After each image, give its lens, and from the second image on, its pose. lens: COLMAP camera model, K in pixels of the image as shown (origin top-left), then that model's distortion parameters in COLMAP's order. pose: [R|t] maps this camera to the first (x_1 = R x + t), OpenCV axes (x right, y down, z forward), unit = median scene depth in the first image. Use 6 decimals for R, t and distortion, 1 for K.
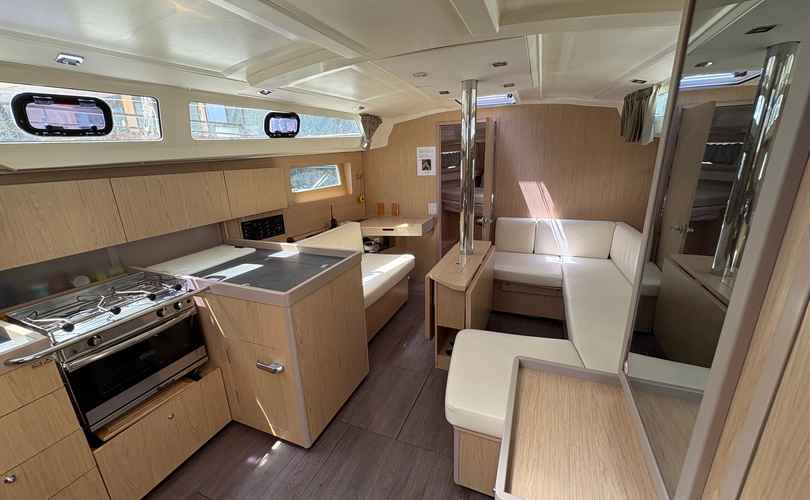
lens RADIAL K [[323.5, 0, 405.0], [0, 323.5, 250.0], [0, 0, 1]] dist [-0.001654, -0.000063]
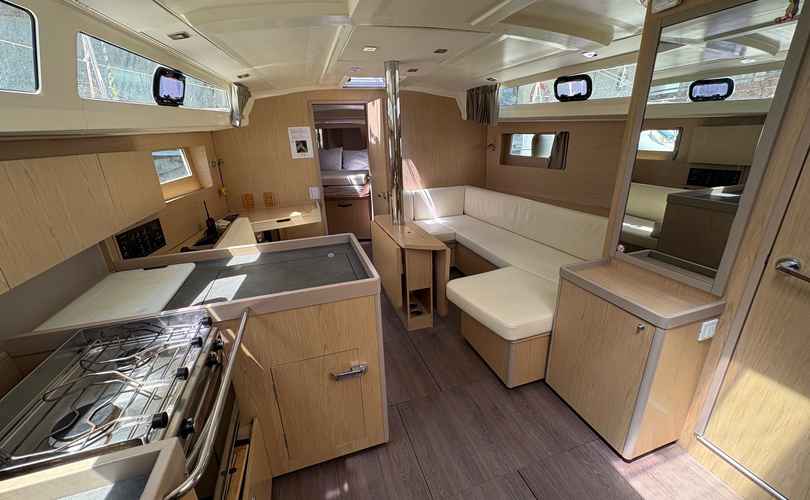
lens RADIAL K [[323.5, 0, 405.0], [0, 323.5, 250.0], [0, 0, 1]] dist [-0.001654, -0.000063]
pose [[0.758398, -0.213409, 0.615864, -0.485746], [0.194188, 0.975950, 0.099054, -0.009850], [-0.622192, 0.044471, 0.781600, 0.139506]]
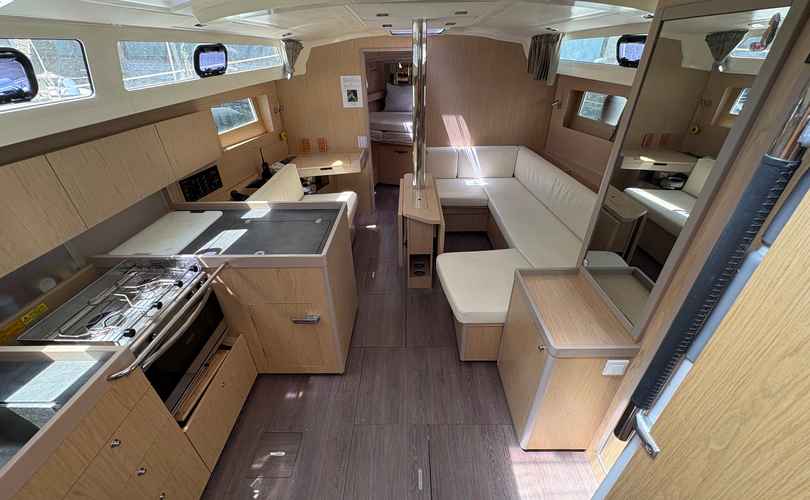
lens RADIAL K [[323.5, 0, 405.0], [0, 323.5, 250.0], [0, 0, 1]] dist [-0.001654, -0.000063]
pose [[0.926272, -0.179575, 0.331319, -0.271019], [0.091769, 0.960185, 0.263861, -0.084460], [-0.365510, -0.214002, 0.905873, -0.054762]]
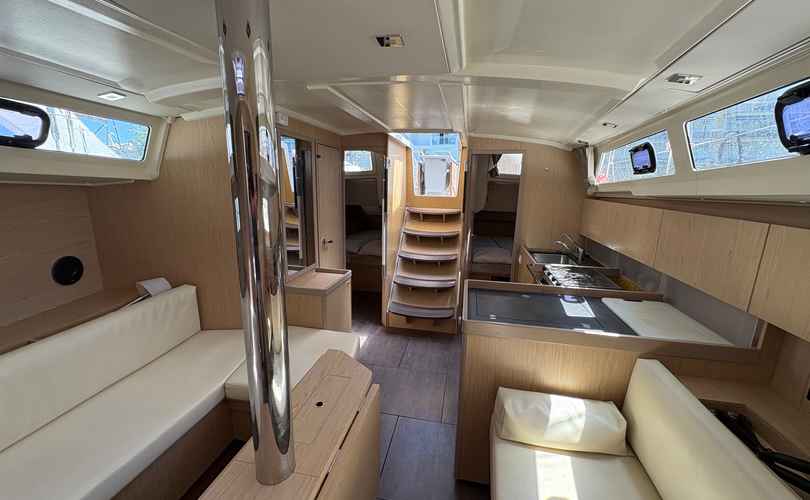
lens RADIAL K [[323.5, 0, 405.0], [0, 323.5, 250.0], [0, 0, 1]] dist [-0.001654, -0.000063]
pose [[-0.979651, 0.054155, -0.193263, 0.106710], [-0.045622, 0.877619, 0.477183, -0.390546], [0.195453, 0.476290, -0.857290, 1.230291]]
